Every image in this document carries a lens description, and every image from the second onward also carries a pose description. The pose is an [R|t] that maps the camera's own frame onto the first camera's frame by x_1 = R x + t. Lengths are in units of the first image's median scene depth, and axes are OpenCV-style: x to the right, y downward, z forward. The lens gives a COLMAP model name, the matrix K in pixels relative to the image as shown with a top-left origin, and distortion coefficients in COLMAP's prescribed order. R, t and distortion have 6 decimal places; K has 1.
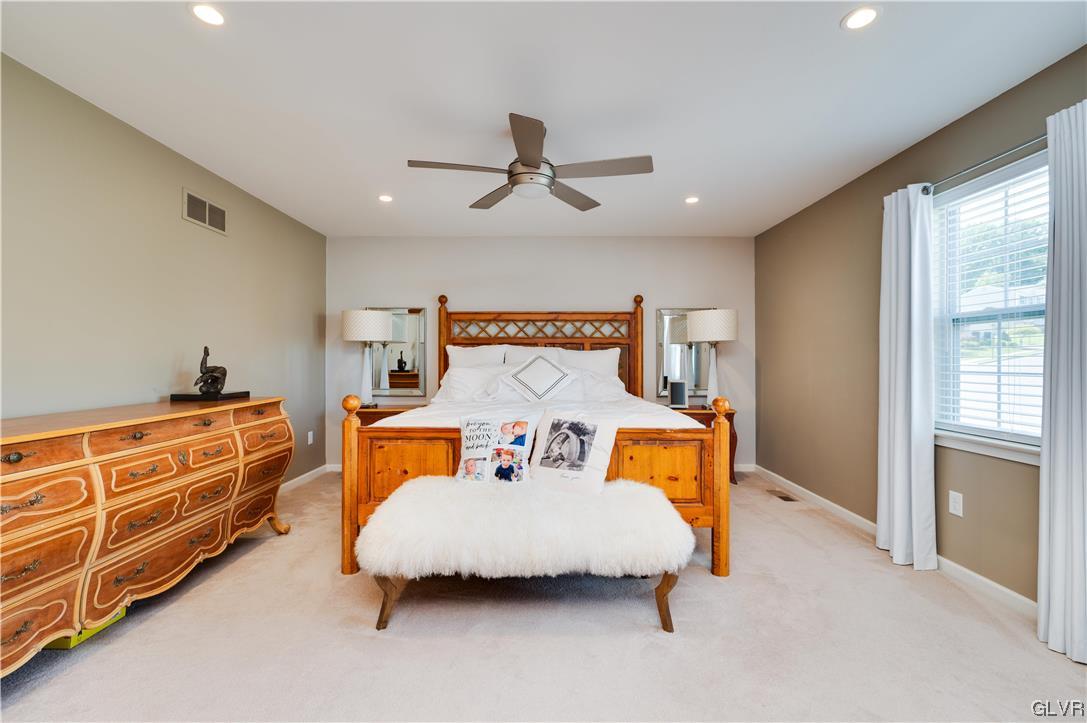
lens RADIAL K [[451.4, 0, 544.5], [0, 451.4, 360.1], [0, 0, 1]] dist [-0.004627, -0.000337]
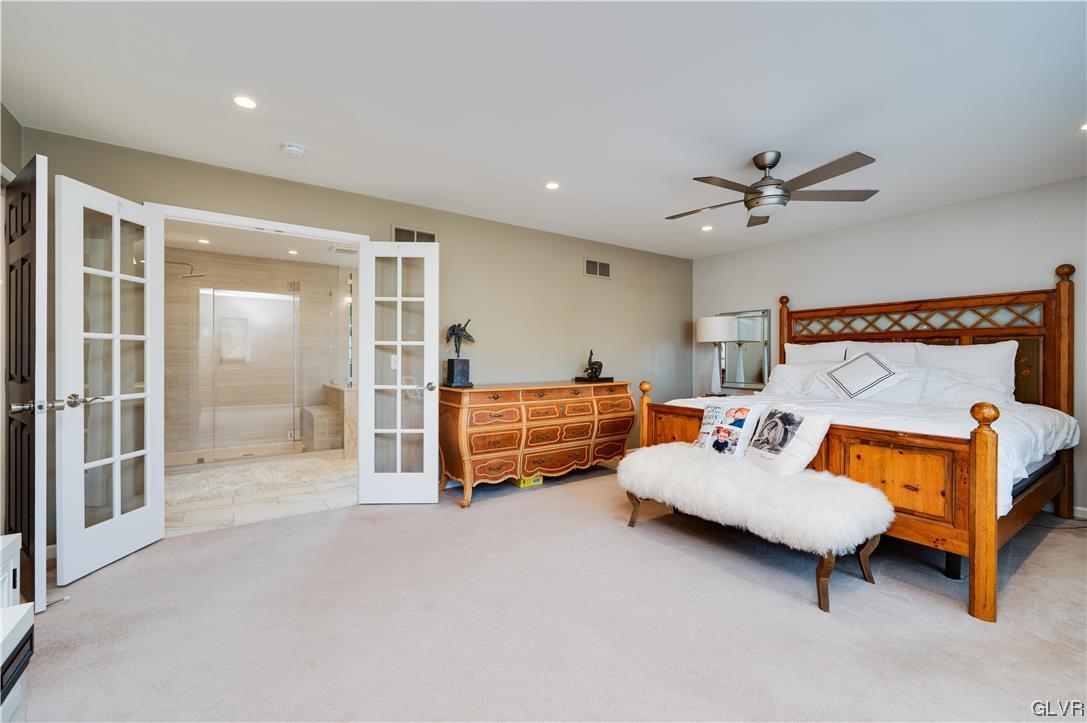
lens RADIAL K [[451.4, 0, 541.2], [0, 451.4, 360.3], [0, 0, 1]] dist [-0.004627, -0.000337]
pose [[0.561439, 0.003773, -0.827509, 0.614819], [0.001833, 0.999981, 0.005804, -0.000471], [0.827516, -0.004775, 0.561422, -0.122110]]
